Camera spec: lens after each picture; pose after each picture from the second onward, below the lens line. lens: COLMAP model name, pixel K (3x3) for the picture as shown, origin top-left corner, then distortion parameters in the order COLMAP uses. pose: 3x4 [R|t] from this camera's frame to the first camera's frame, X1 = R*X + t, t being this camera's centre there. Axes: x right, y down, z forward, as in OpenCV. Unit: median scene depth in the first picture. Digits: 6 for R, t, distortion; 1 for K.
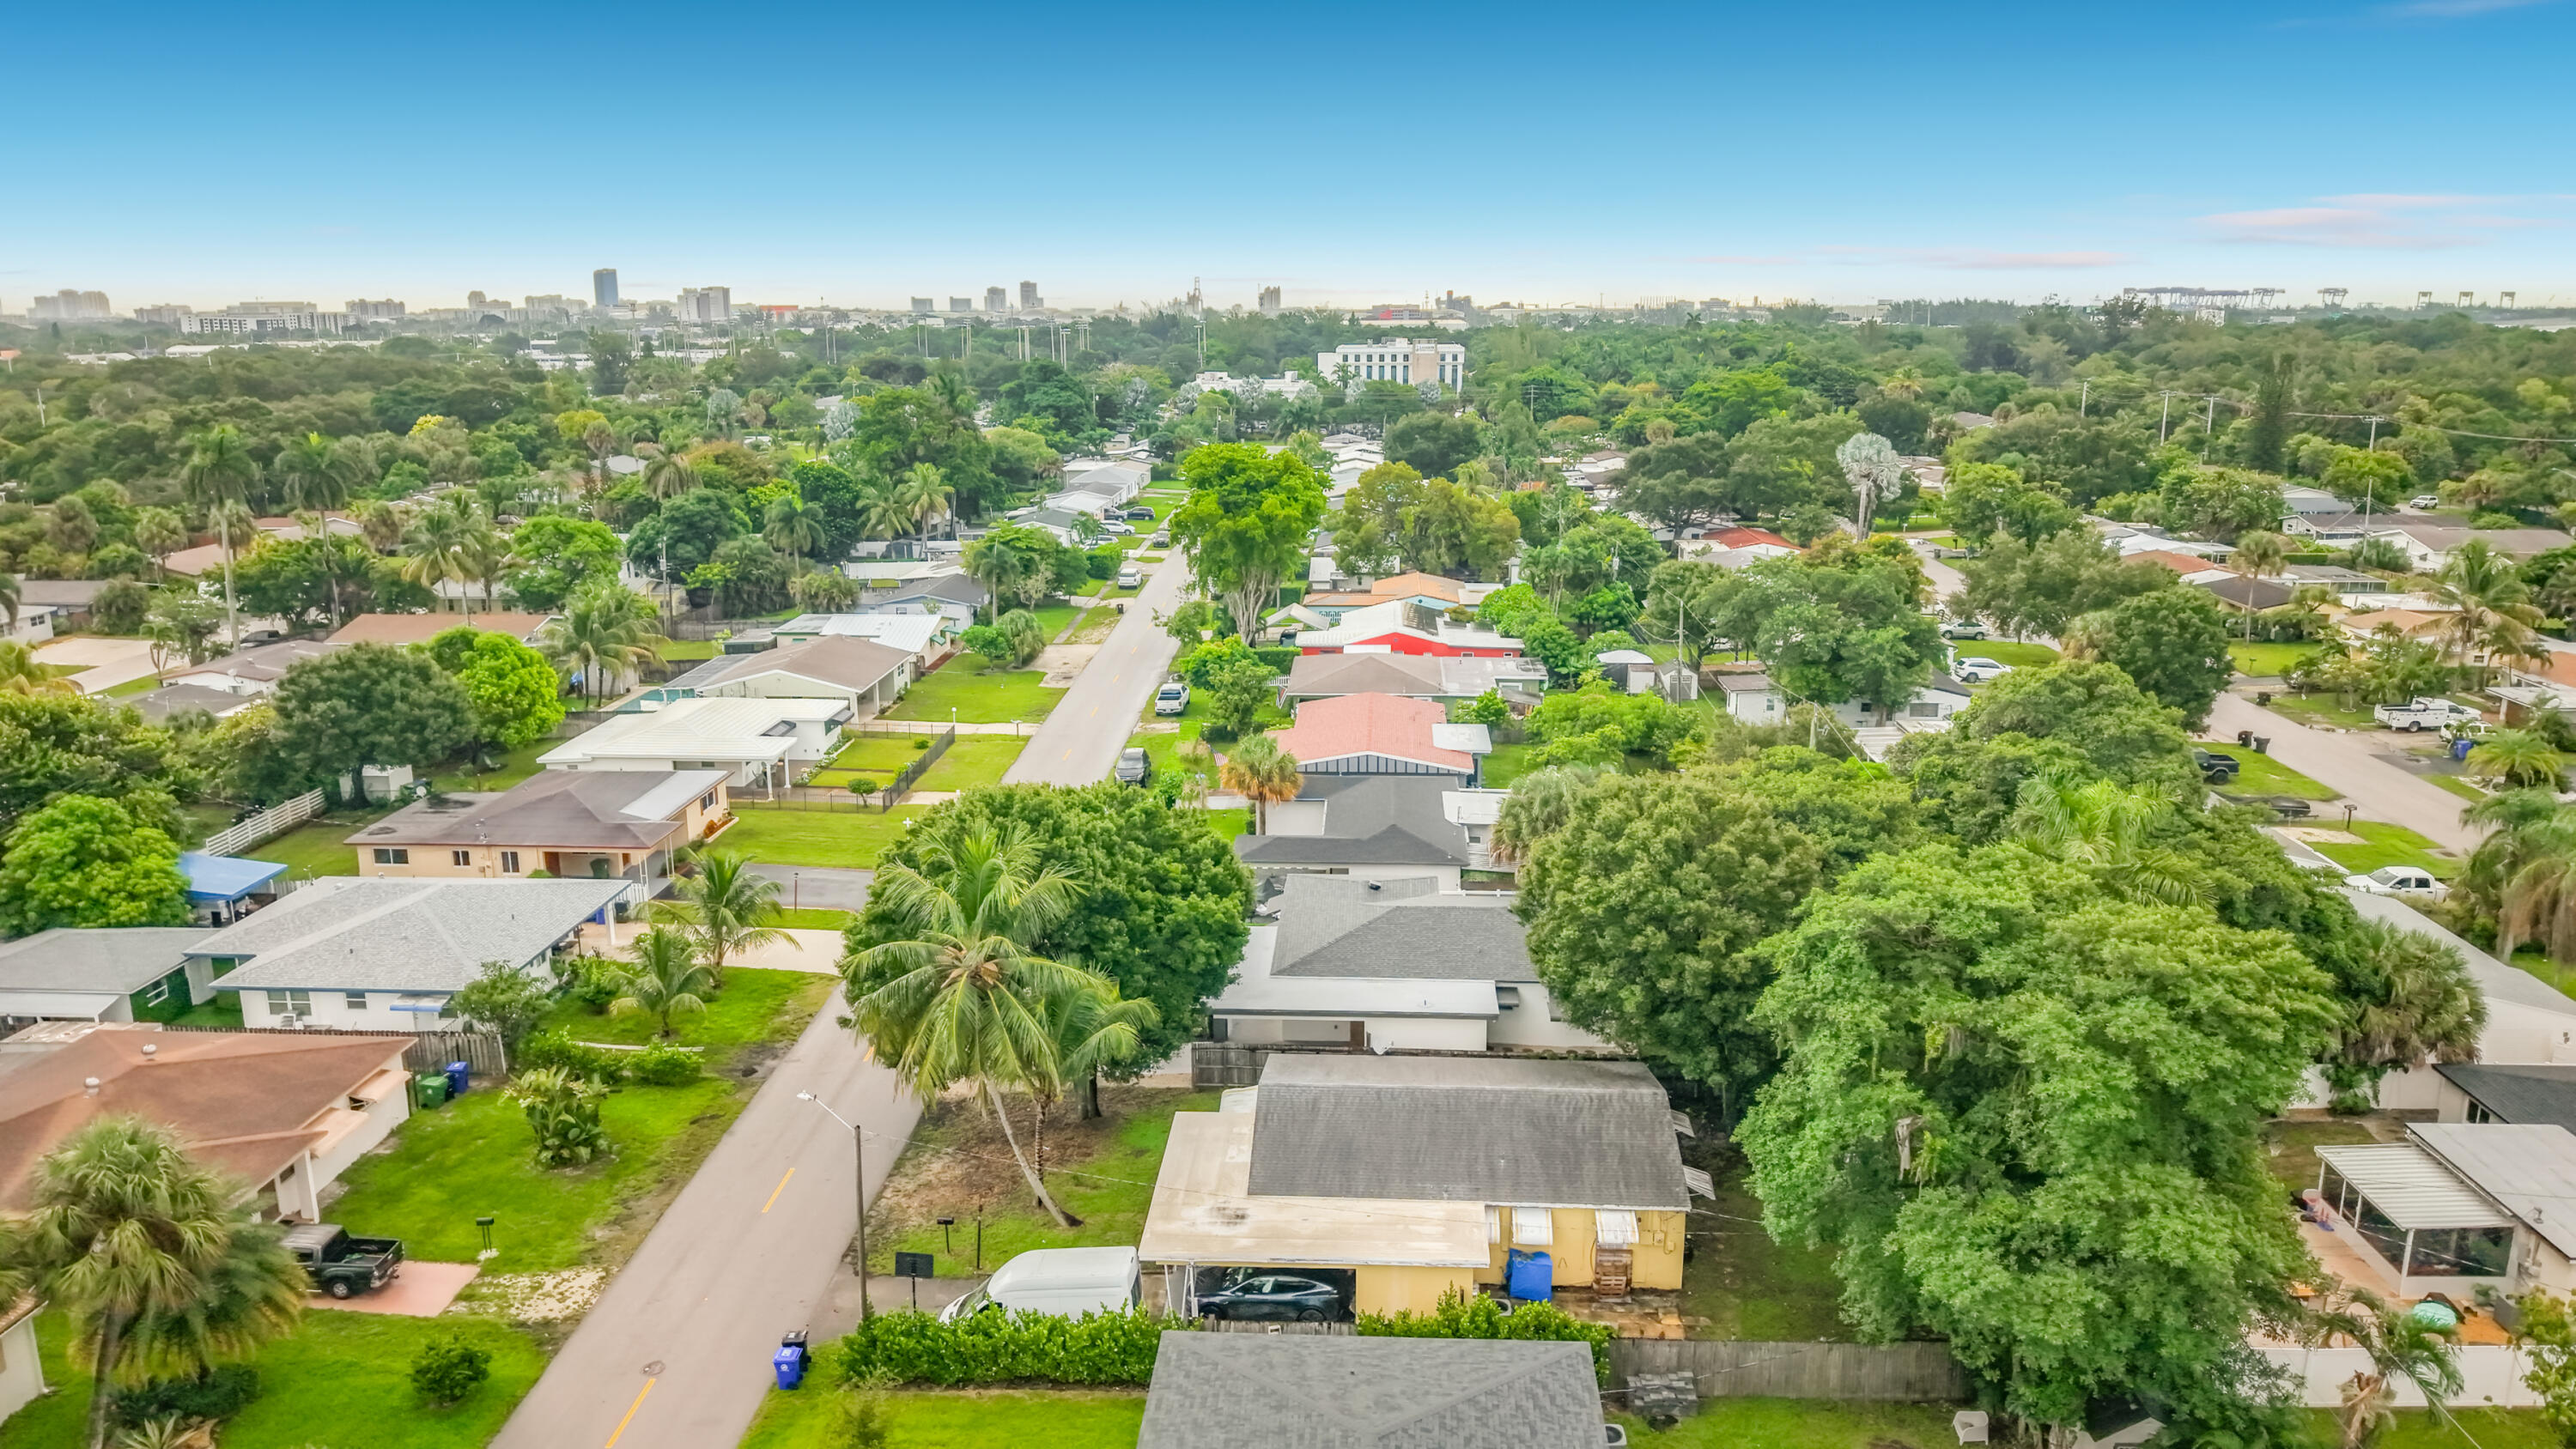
lens RADIAL K [[1835.3, 0, 1288.0], [0, 1835.3, 724.5], [0, 0, 1]] dist [-0.052418, 0.045091]
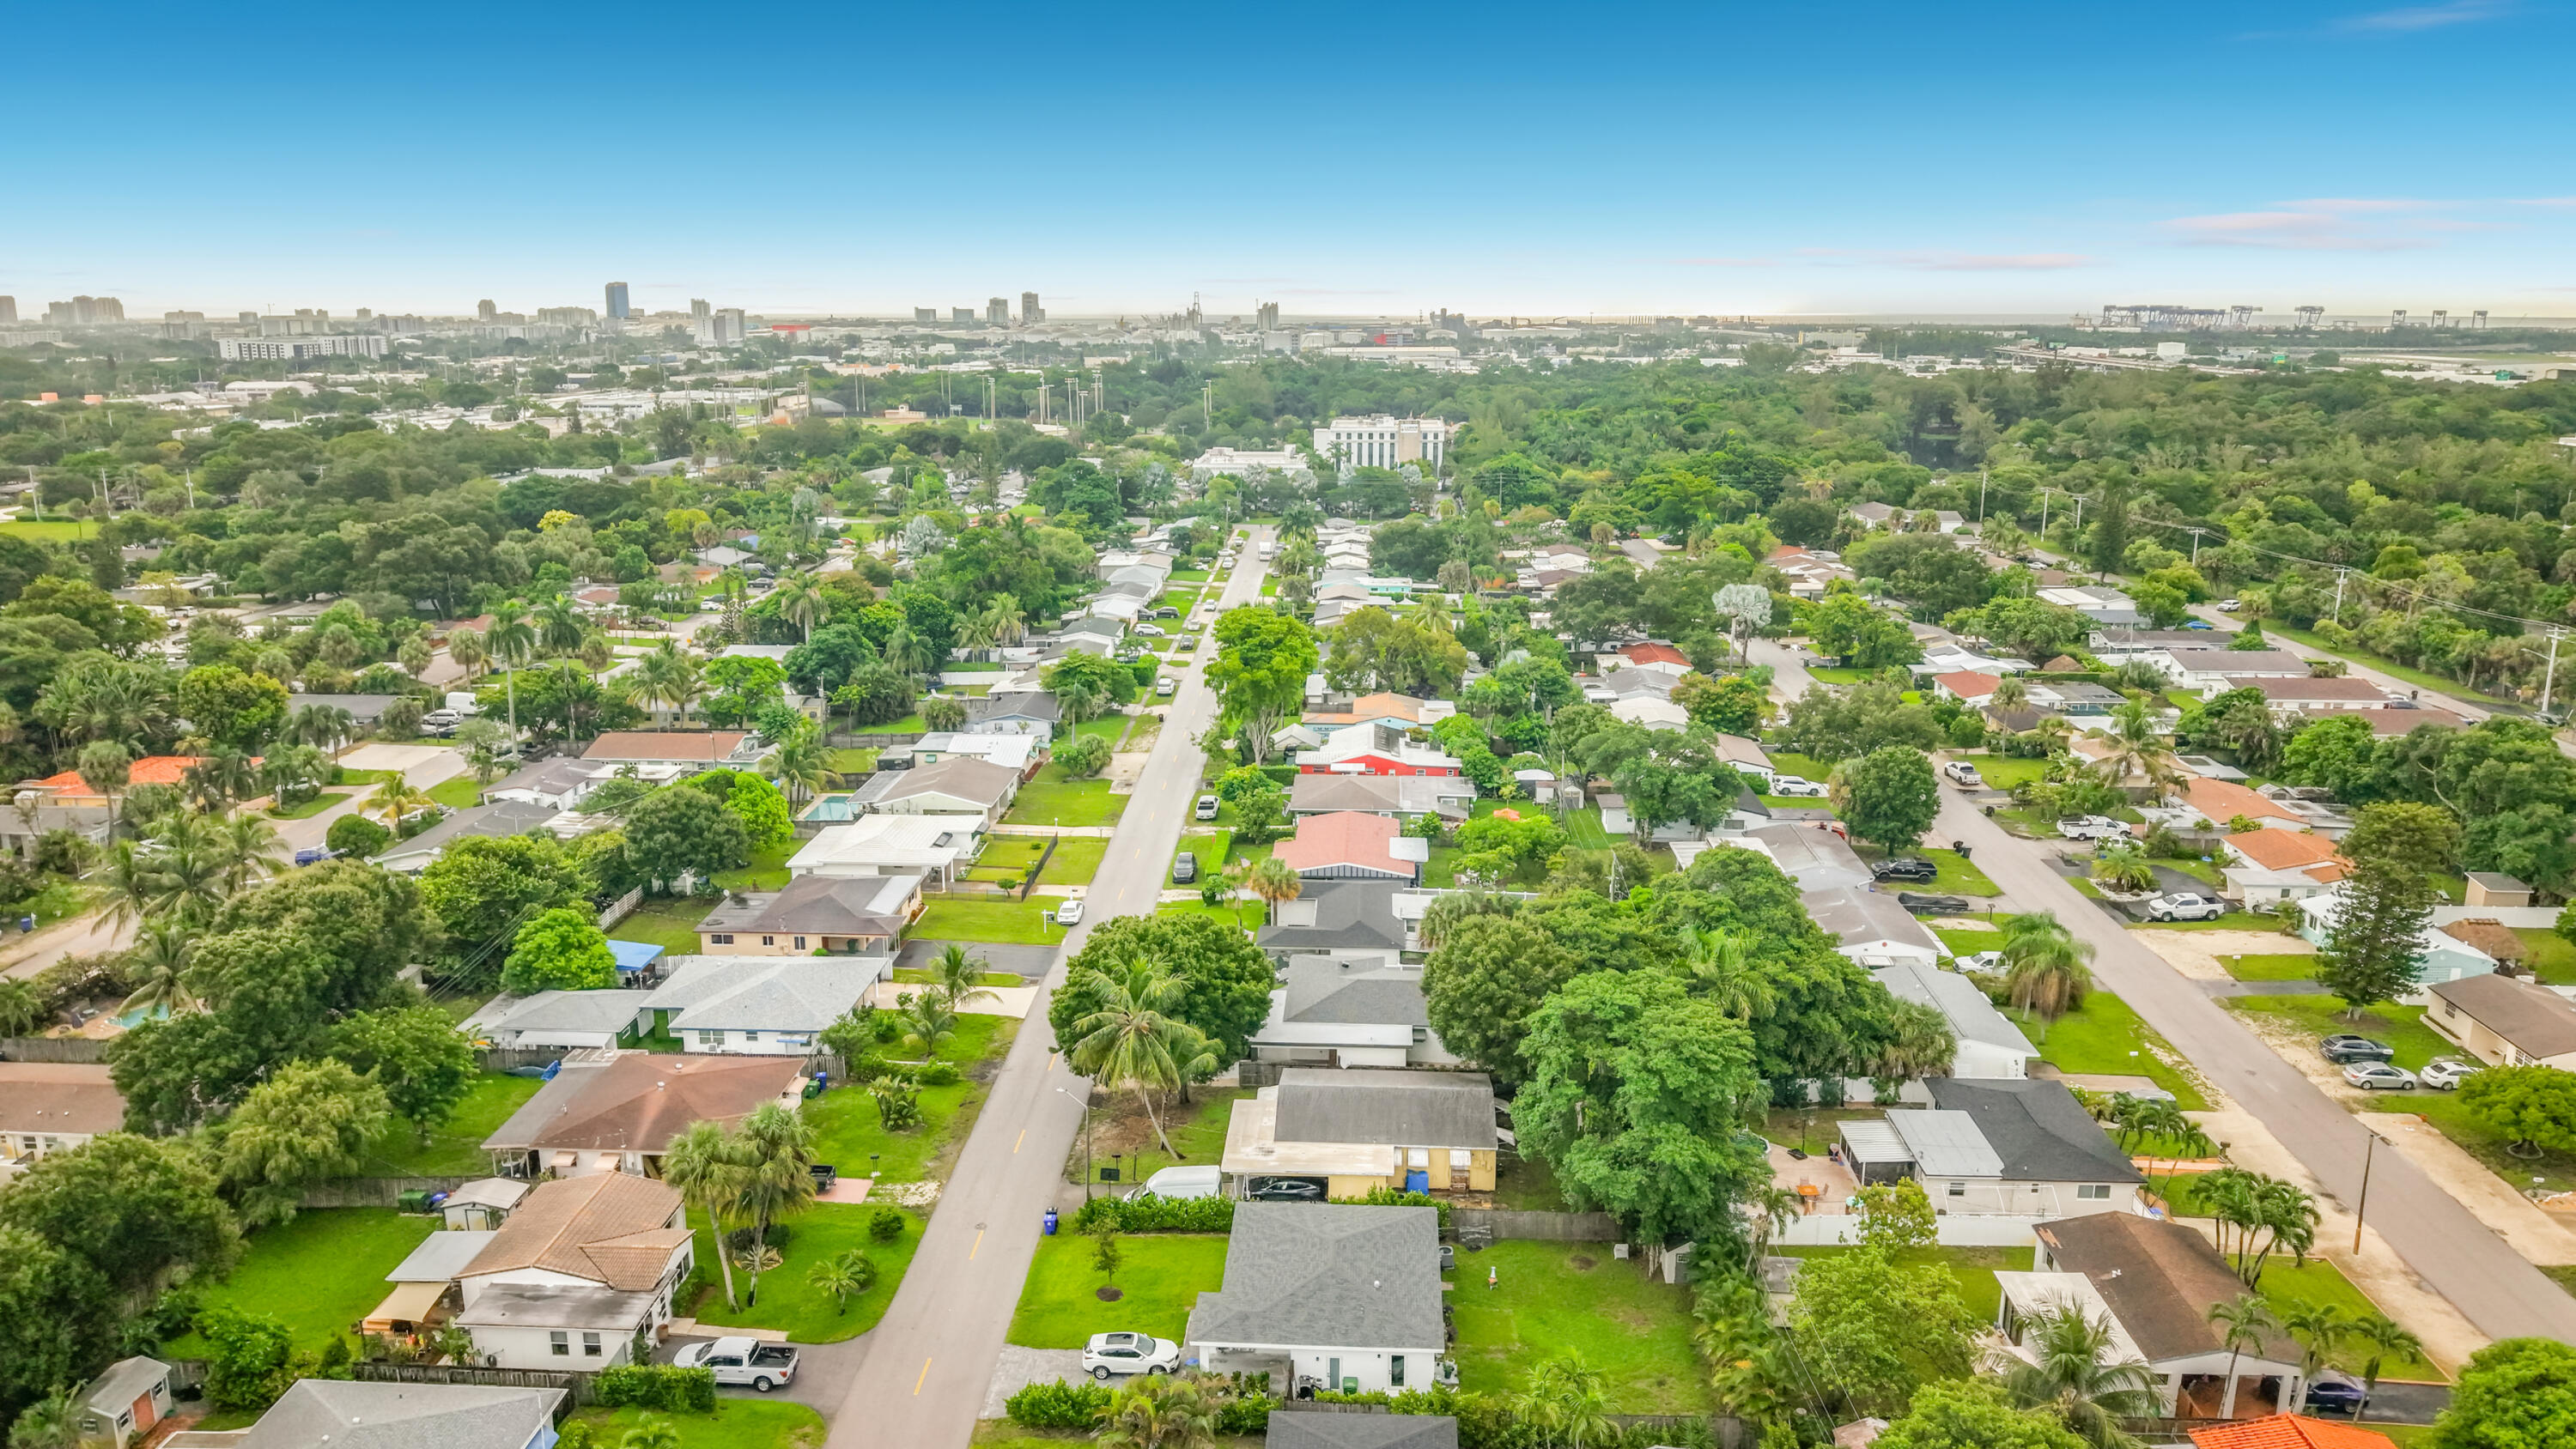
lens RADIAL K [[1751.5, 0, 1288.0], [0, 1751.5, 724.5], [0, 0, 1]] dist [-0.005528, -0.003057]
pose [[0.999993, 0.003157, 0.001761, -0.008816], [-0.003144, 0.999965, -0.007746, -0.131581], [-0.001786, 0.007741, 0.999968, -0.660625]]
